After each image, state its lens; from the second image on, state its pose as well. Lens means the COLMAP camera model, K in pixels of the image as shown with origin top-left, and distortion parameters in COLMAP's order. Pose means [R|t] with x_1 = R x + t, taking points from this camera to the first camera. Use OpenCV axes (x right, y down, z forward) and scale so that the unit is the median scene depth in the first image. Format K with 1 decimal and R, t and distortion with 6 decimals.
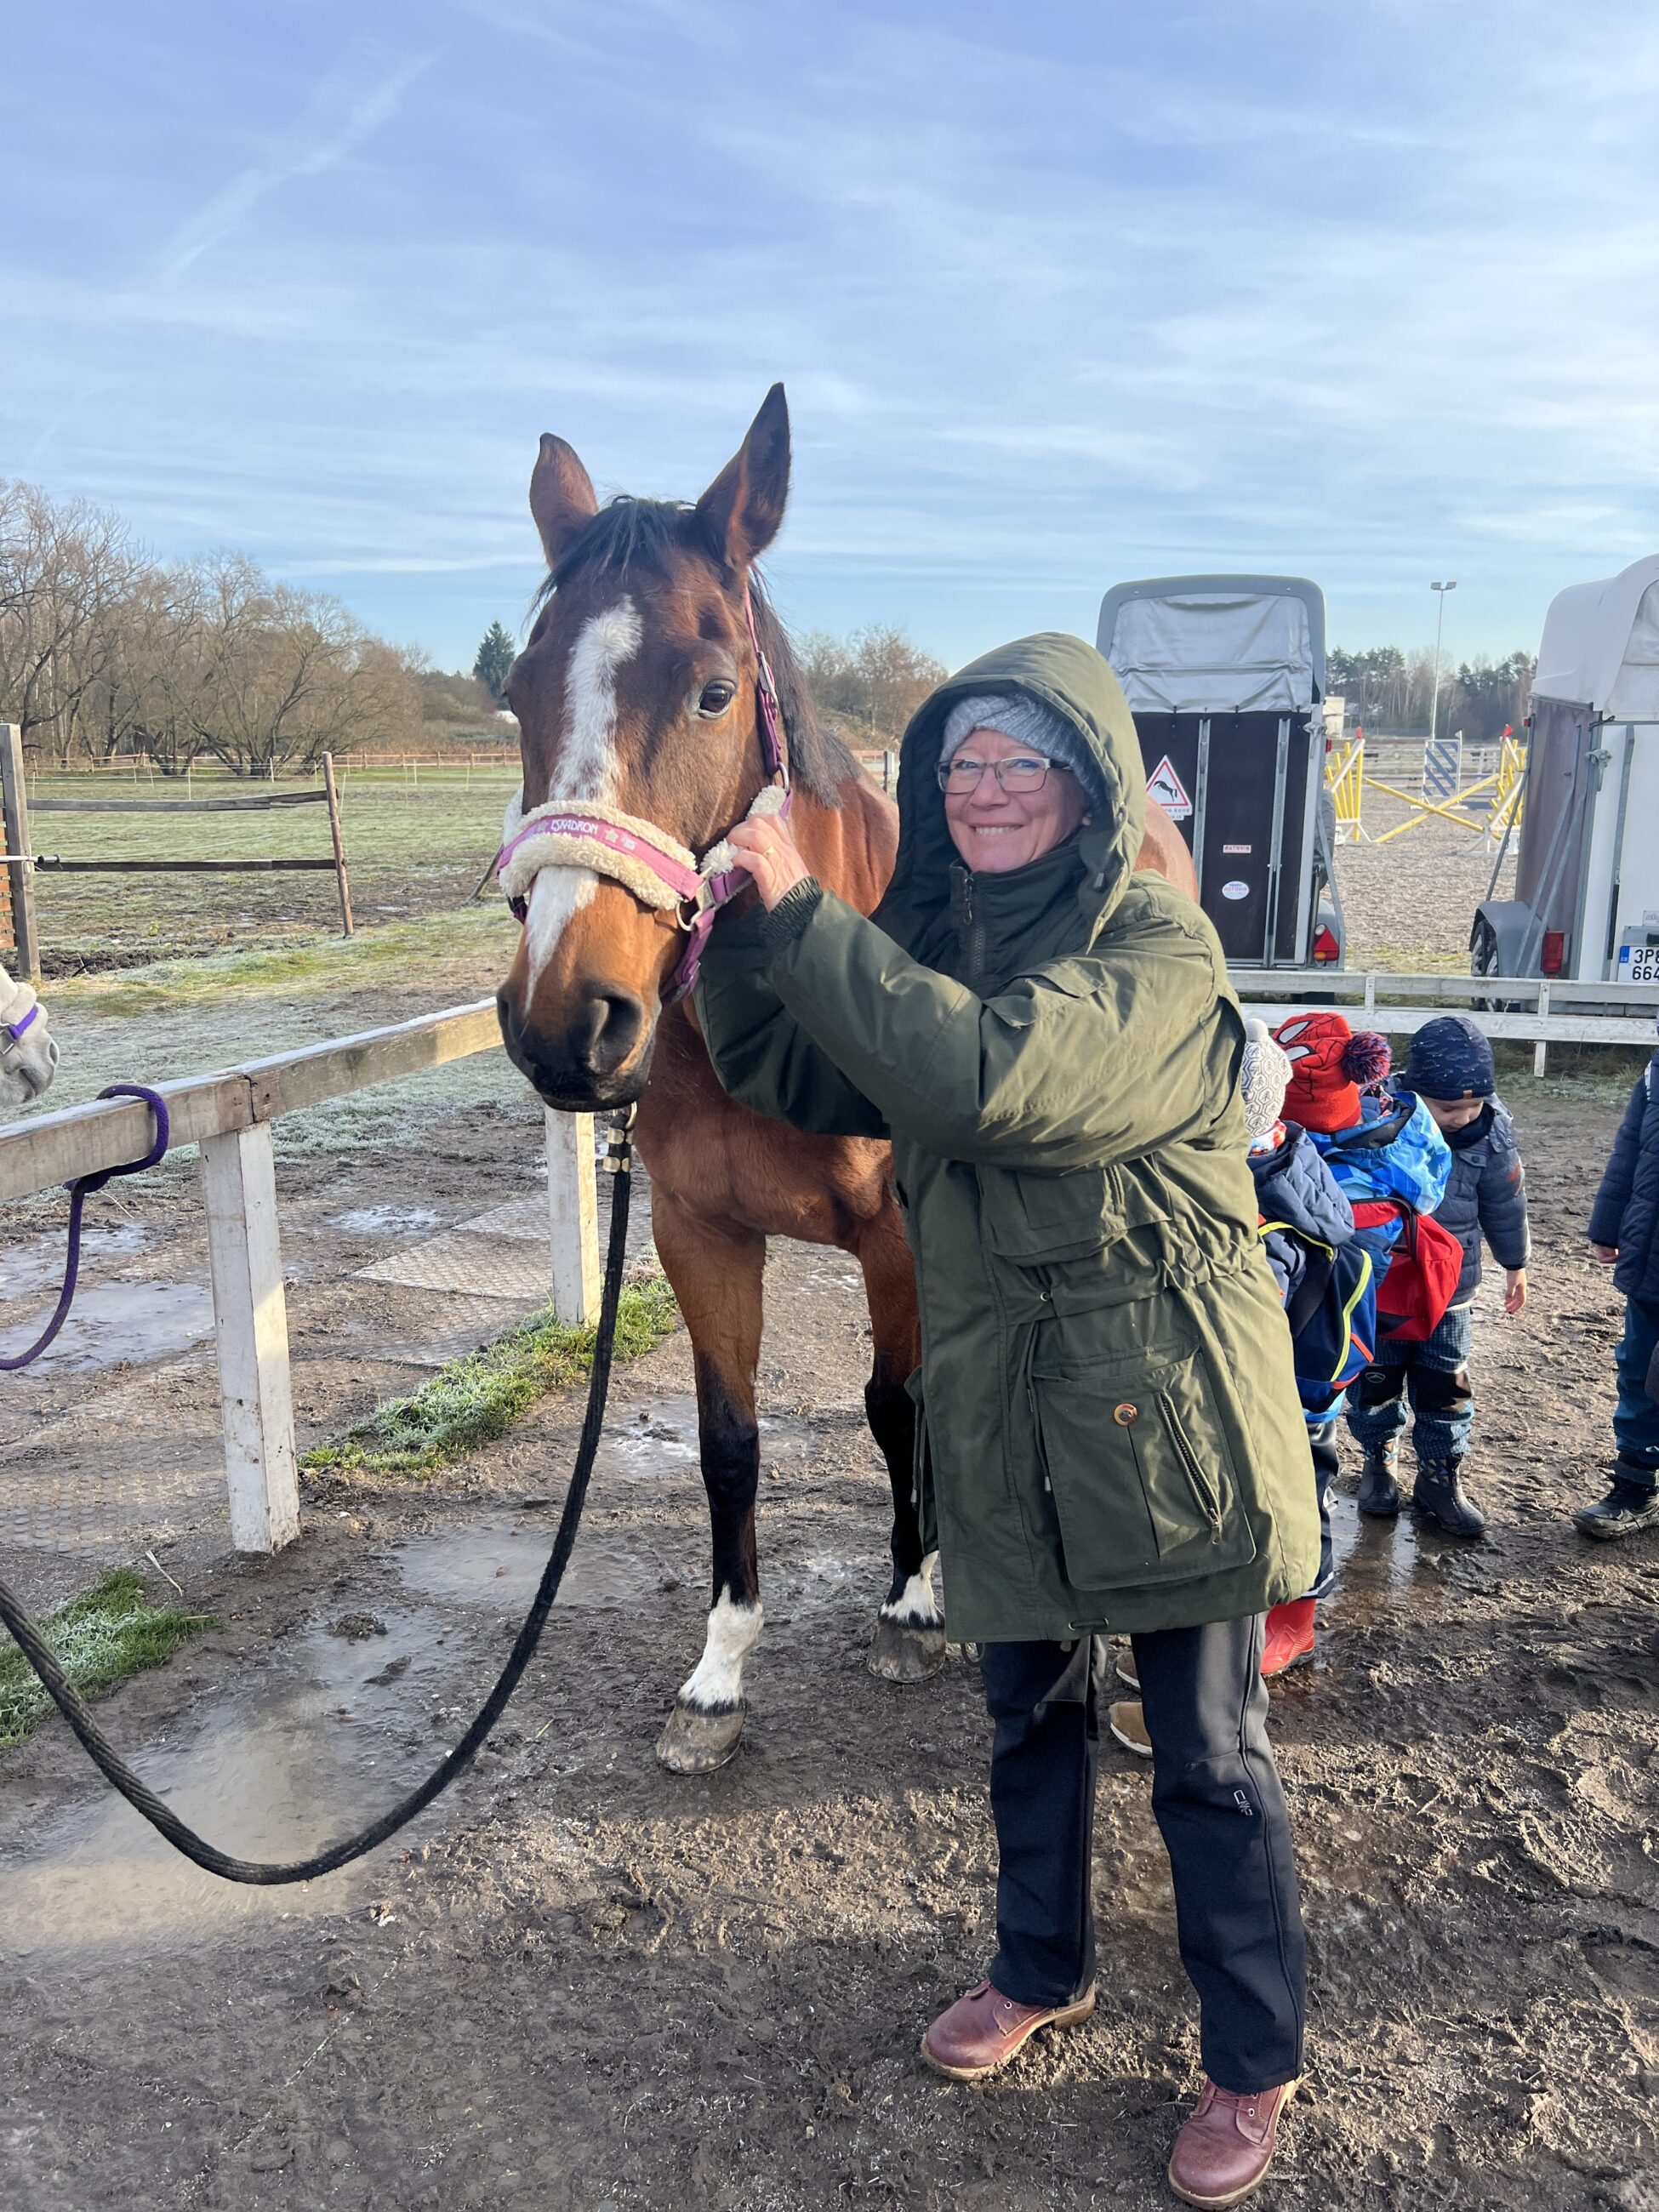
lens RADIAL K [[1676.5, 0, 836.1], [0, 1676.5, 1111.5], [0, 0, 1]] dist [0.048966, -0.061727]
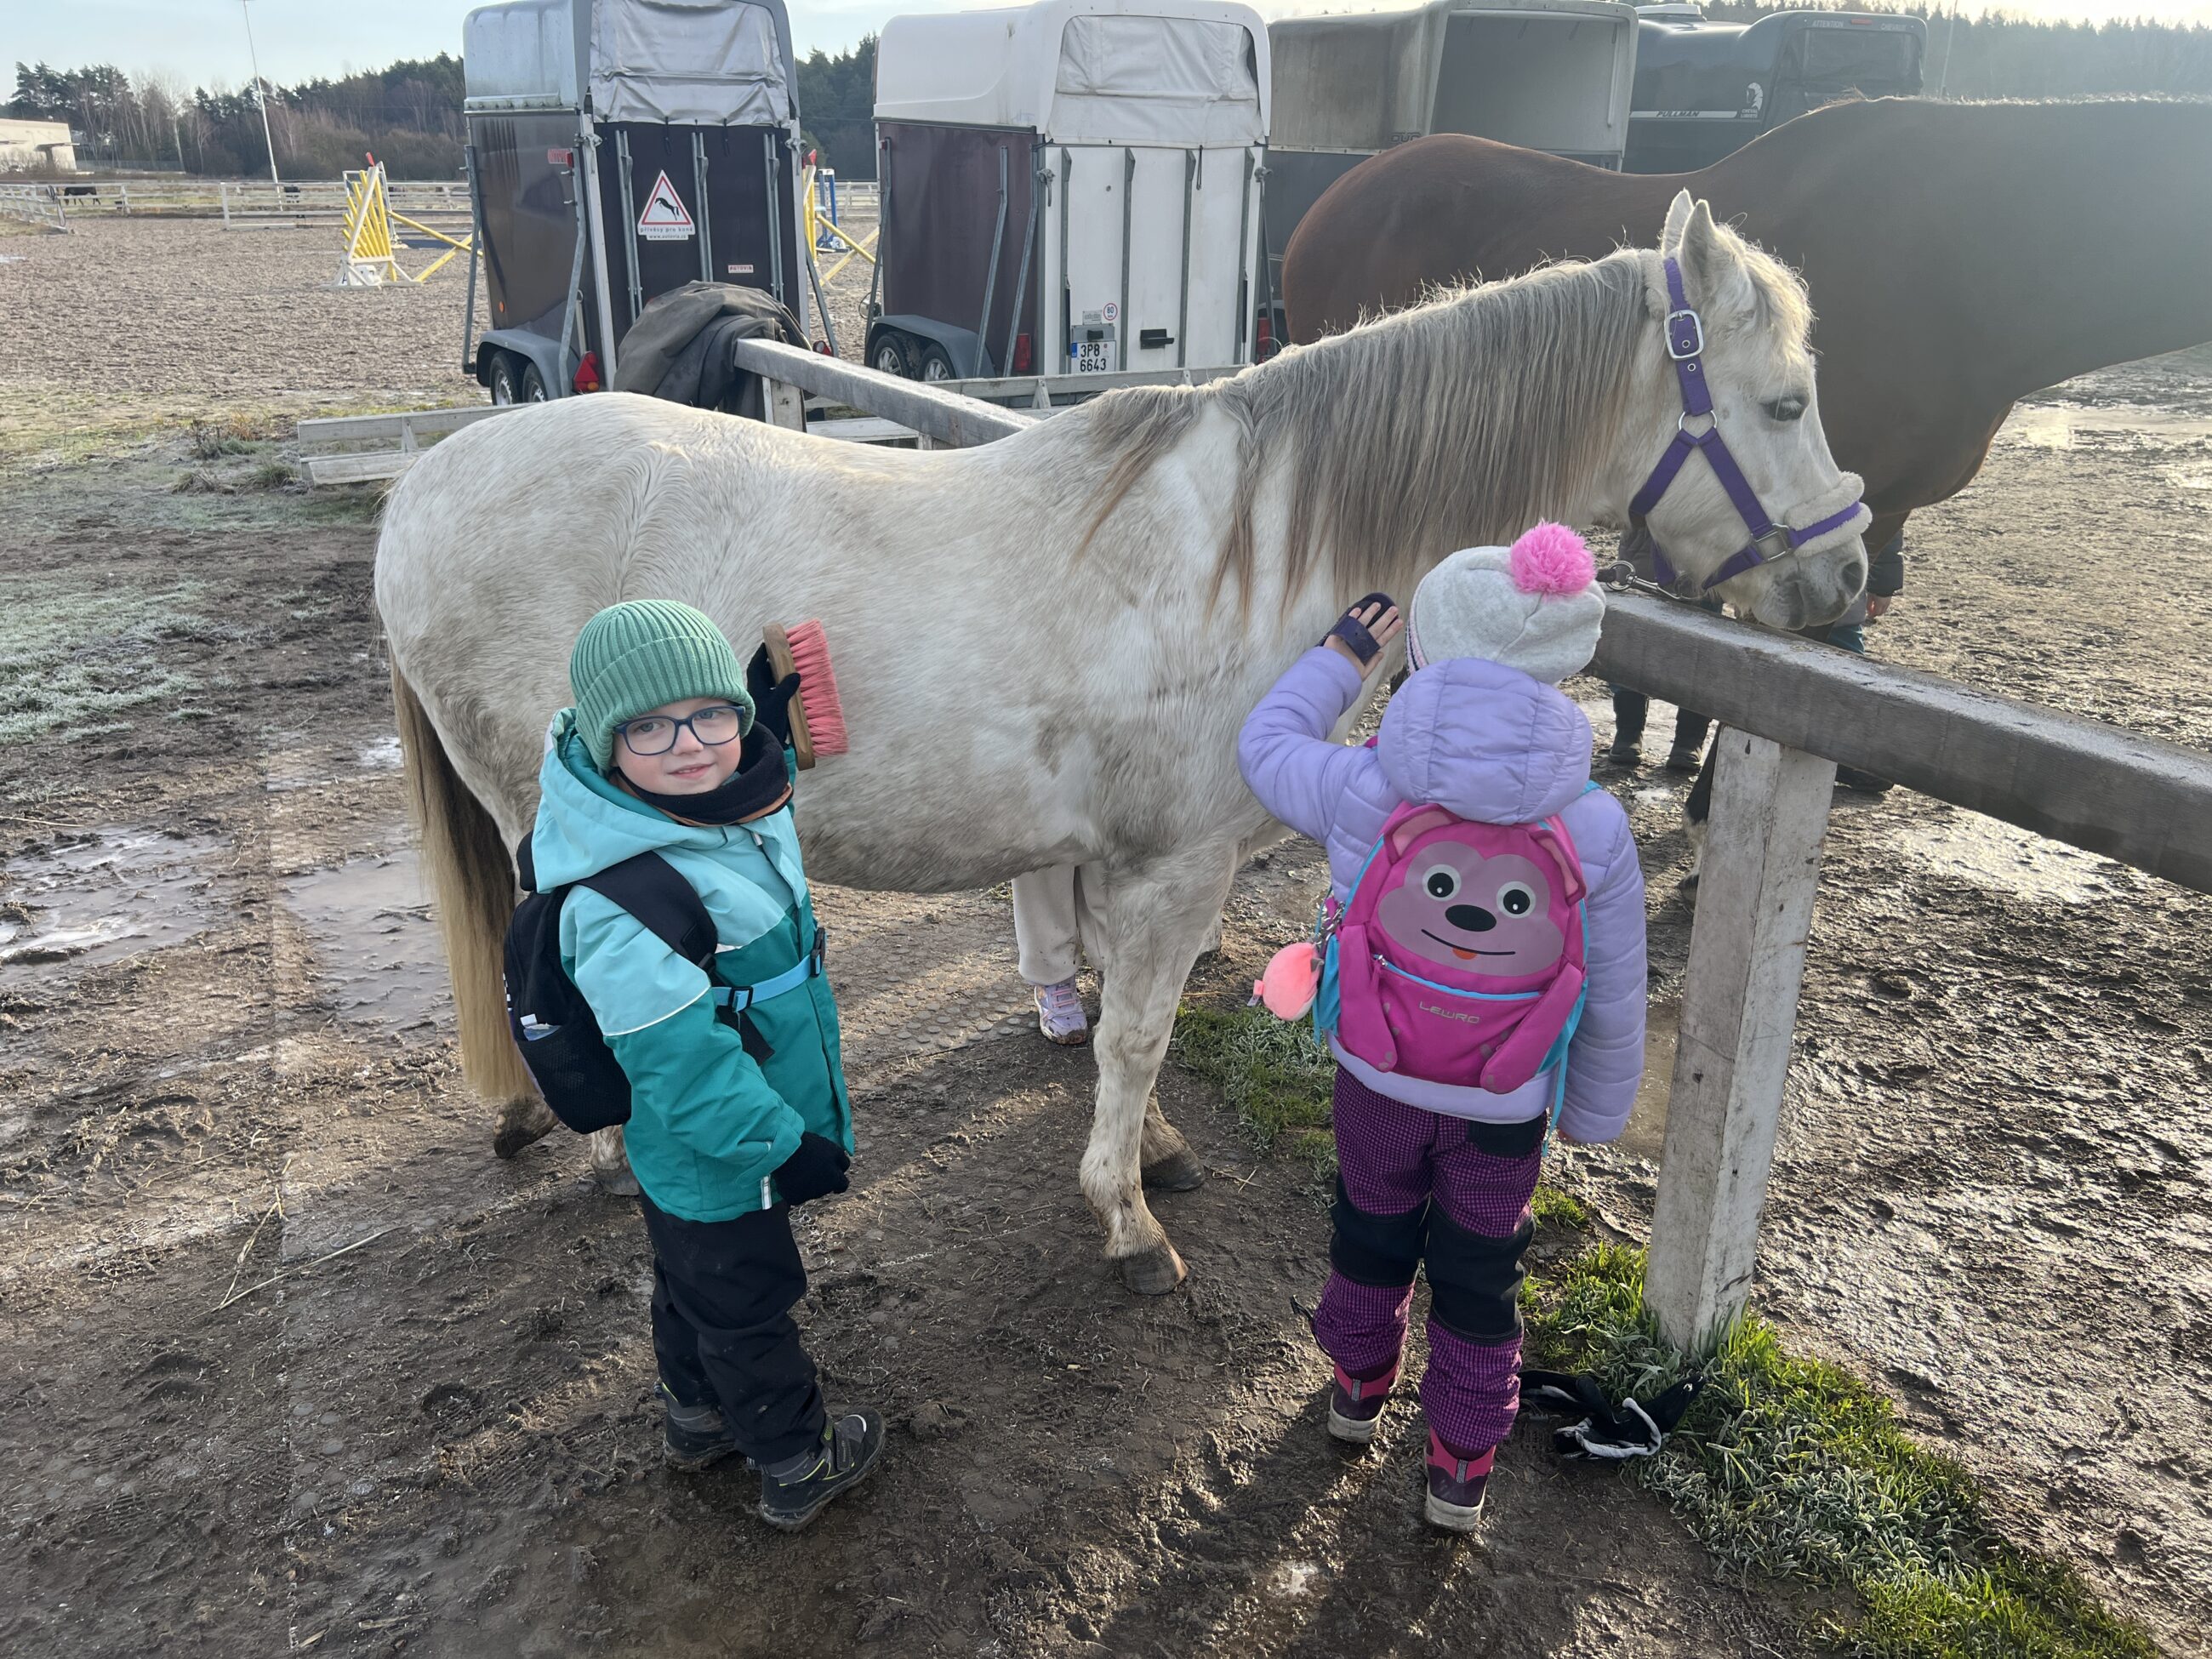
lens RADIAL K [[1676.5, 0, 1103.4], [0, 1676.5, 824.7], [0, 0, 1]] dist [0.048966, -0.061727]
pose [[0.685250, -0.255869, 0.681883, -0.388822], [0.151861, 0.965874, 0.209822, -0.013744], [-0.712300, -0.040229, 0.700721, 0.124569]]
